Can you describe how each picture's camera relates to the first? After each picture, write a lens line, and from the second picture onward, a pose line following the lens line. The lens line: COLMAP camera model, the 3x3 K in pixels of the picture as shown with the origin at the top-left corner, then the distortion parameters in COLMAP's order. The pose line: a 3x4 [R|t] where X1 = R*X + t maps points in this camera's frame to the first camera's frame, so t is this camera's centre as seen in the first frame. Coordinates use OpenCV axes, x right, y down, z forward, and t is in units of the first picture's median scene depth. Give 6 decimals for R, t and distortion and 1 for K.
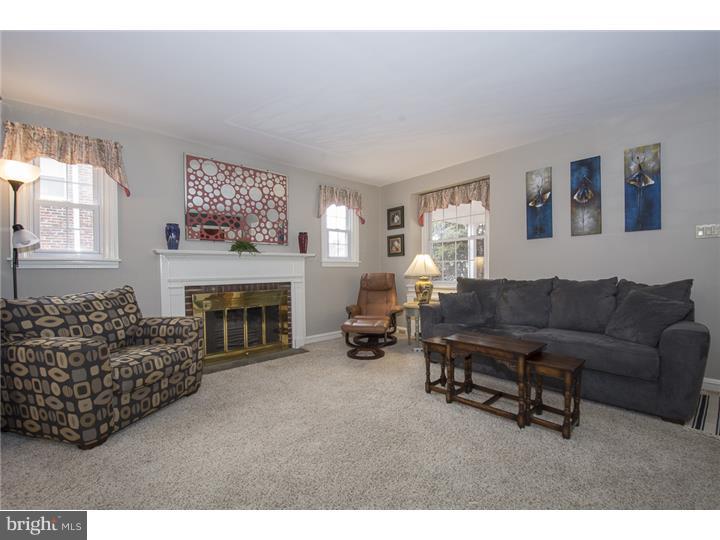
lens RADIAL K [[316.4, 0, 357.0], [0, 316.4, 271.3], [0, 0, 1]] dist [-0.001944, -0.006442]
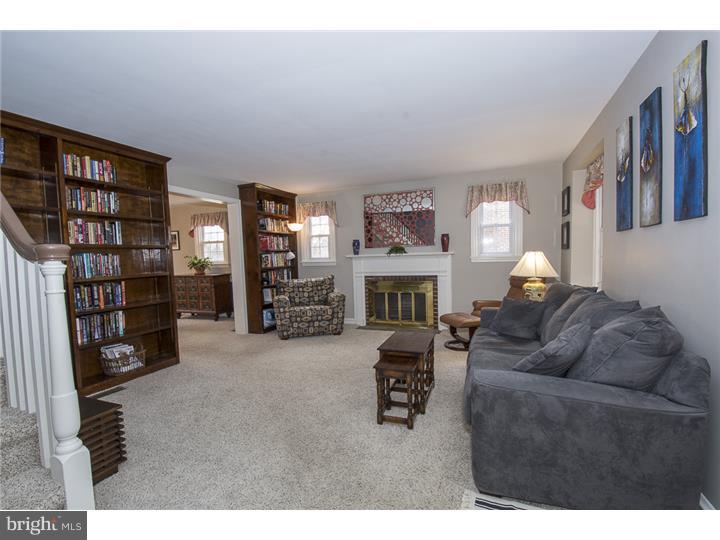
lens RADIAL K [[316.4, 0, 357.1], [0, 316.4, 269.5], [0, 0, 1]] dist [-0.001944, -0.006442]
pose [[0.443449, 0.033986, -0.895655, 0.859142], [0.020153, 0.998650, 0.047872, -0.062101], [0.896073, -0.039279, 0.442166, 0.208618]]
